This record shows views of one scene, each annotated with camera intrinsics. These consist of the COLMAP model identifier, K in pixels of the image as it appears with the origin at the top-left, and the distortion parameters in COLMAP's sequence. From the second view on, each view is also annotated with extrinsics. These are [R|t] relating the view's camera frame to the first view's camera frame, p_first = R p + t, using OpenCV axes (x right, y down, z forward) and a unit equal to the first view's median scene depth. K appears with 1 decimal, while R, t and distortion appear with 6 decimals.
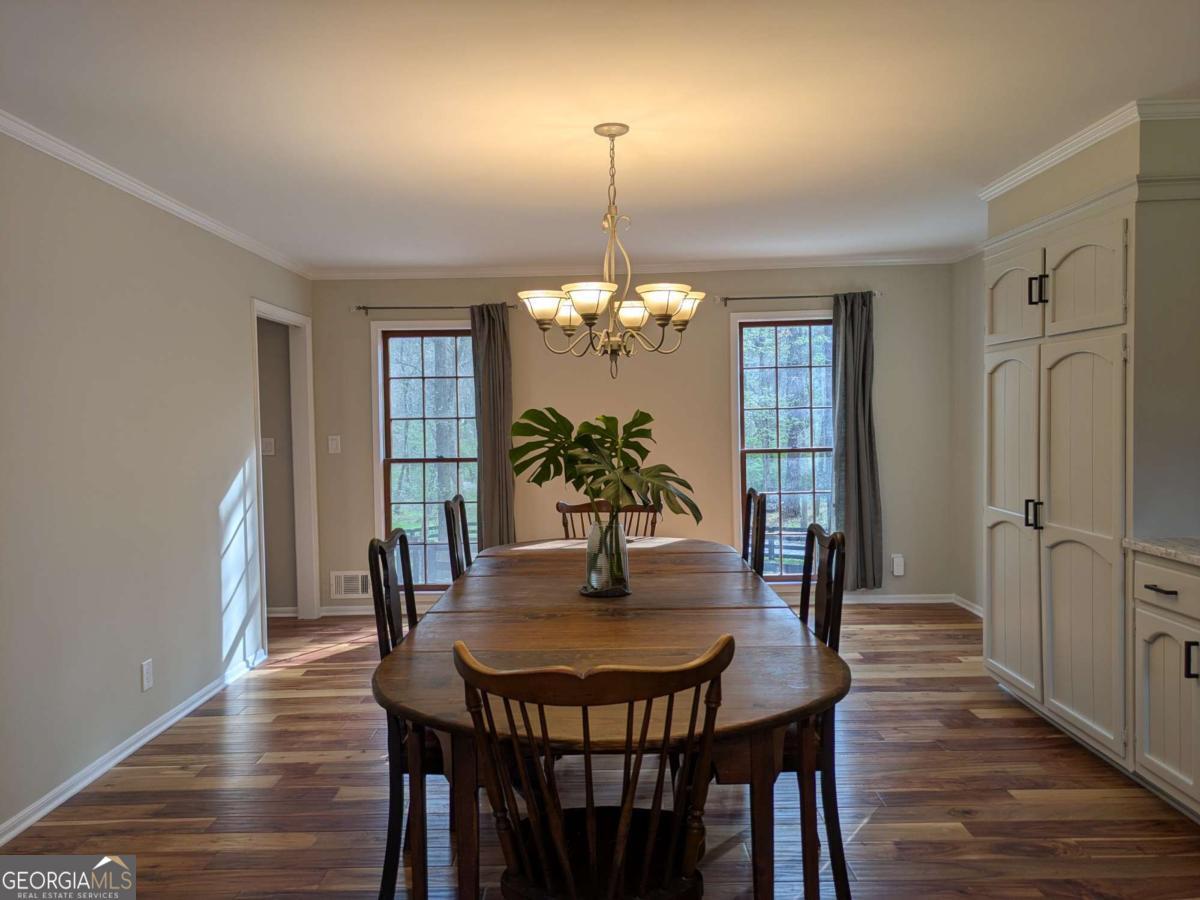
lens RADIAL K [[895.6, 0, 600.0], [0, 895.6, 450.0], [0, 0, 1]] dist [0.020215, -0.002637]
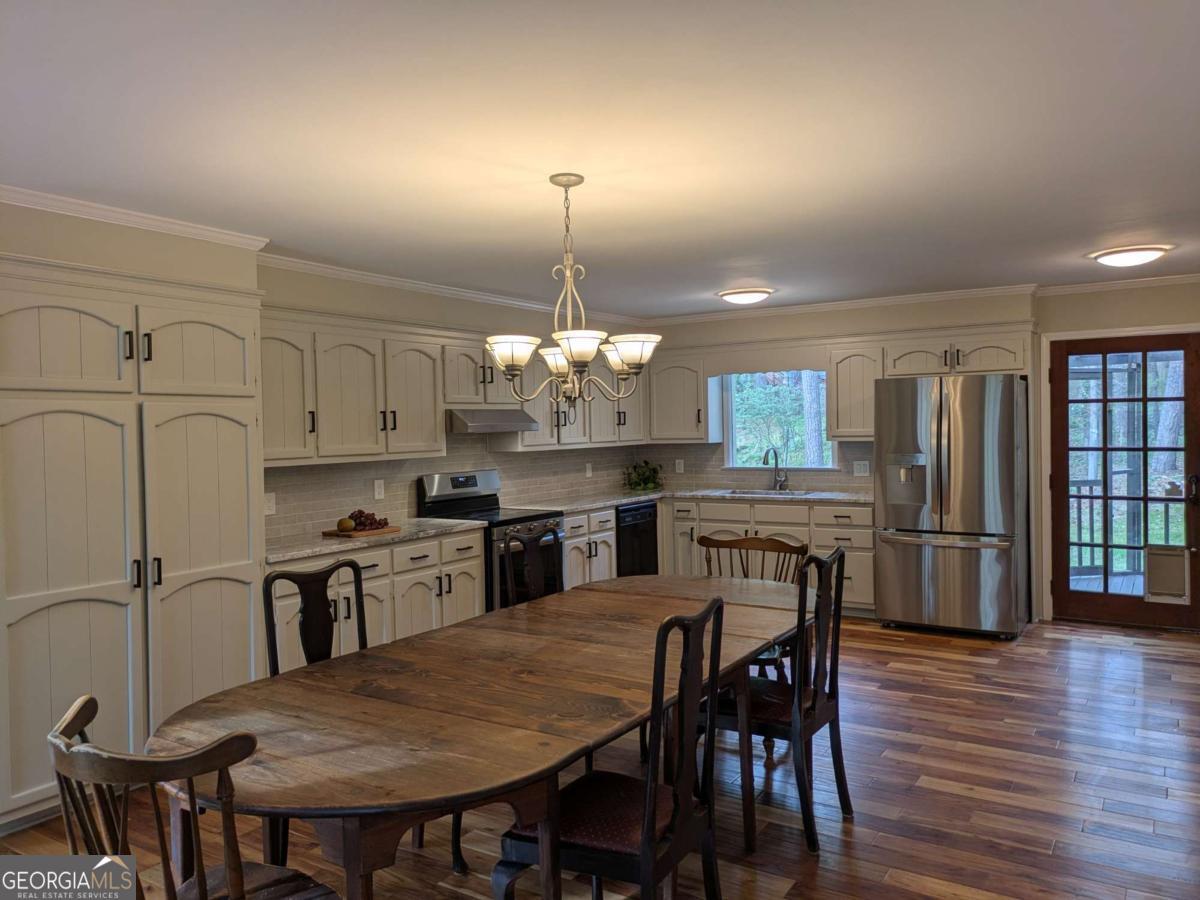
lens RADIAL K [[896.3, 0, 599.5], [0, 896.3, 456.2], [0, 0, 1]] dist [0.104558, -0.147280]
pose [[-0.856102, 0.016441, 0.516546, -0.457891], [0.058124, 0.996216, 0.064624, -0.093389], [-0.513528, 0.085348, -0.853818, 1.592038]]
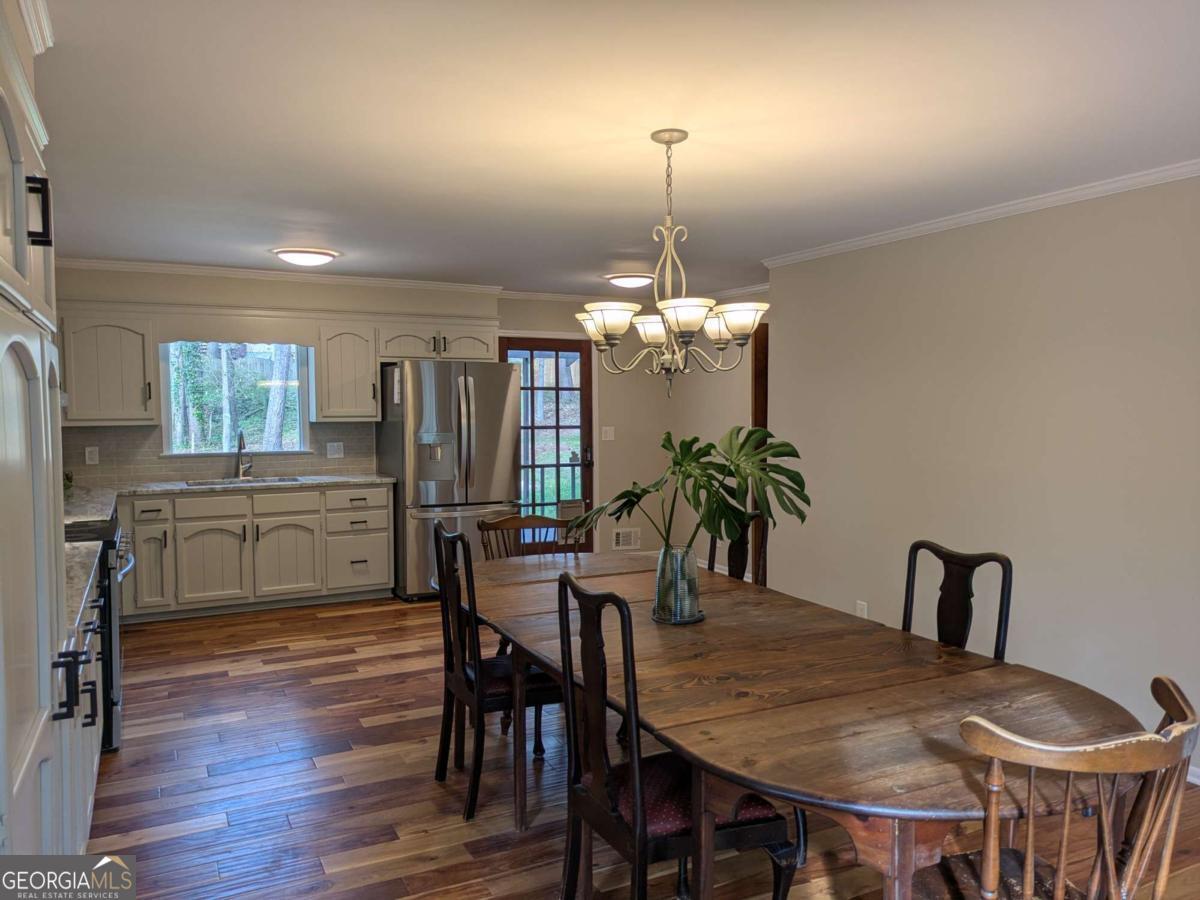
lens RADIAL K [[896.3, 0, 599.5], [0, 896.3, 456.2], [0, 0, 1]] dist [0.104558, -0.147280]
pose [[-0.889556, 0.050275, -0.454051, 0.448731], [-0.001271, 0.993650, 0.112512, -0.109284], [0.456824, 0.100663, -0.883843, 1.568217]]
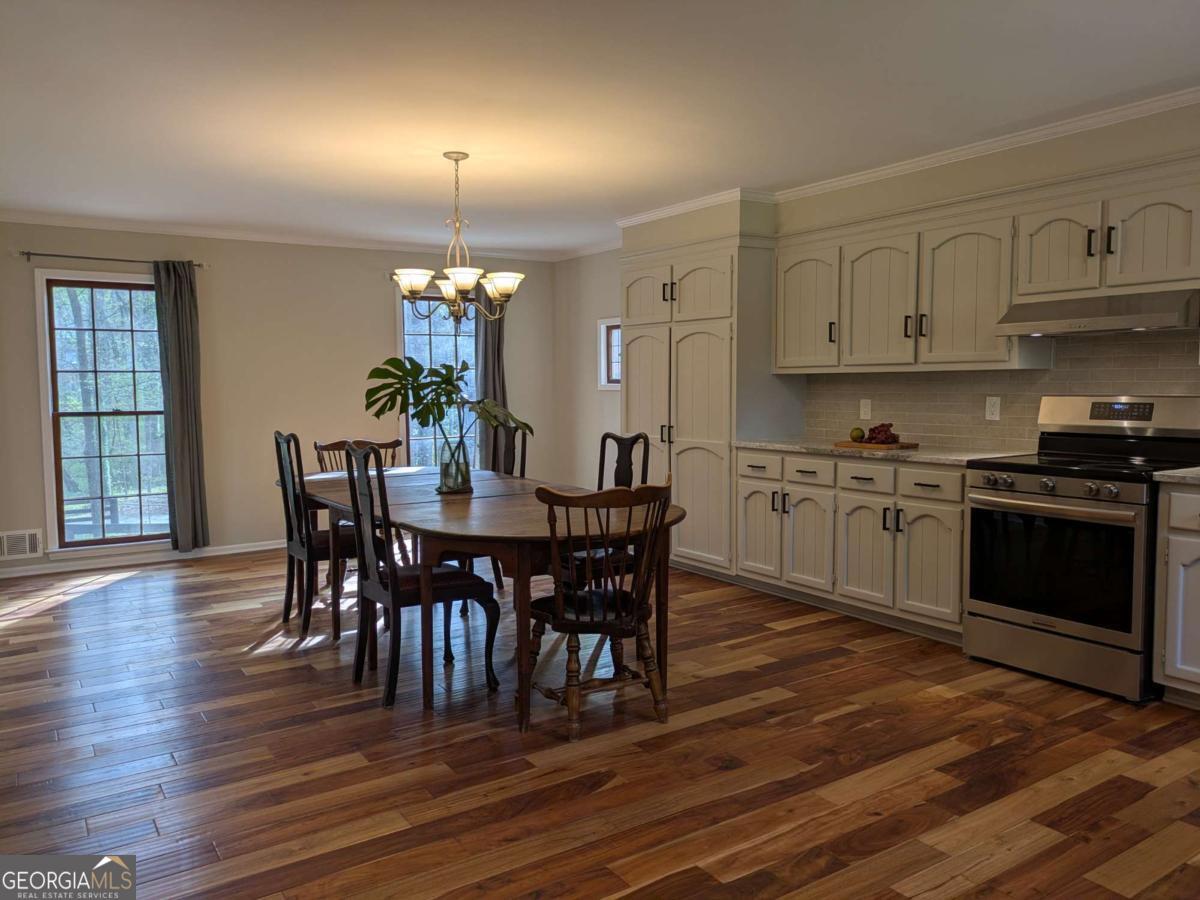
lens RADIAL K [[896.3, 0, 599.5], [0, 896.3, 456.2], [0, 0, 1]] dist [0.104558, -0.147280]
pose [[0.825358, -0.036545, 0.563426, -0.515368], [0.016496, 0.999038, 0.040634, 0.044659], [-0.564369, -0.024243, 0.825166, -0.242970]]
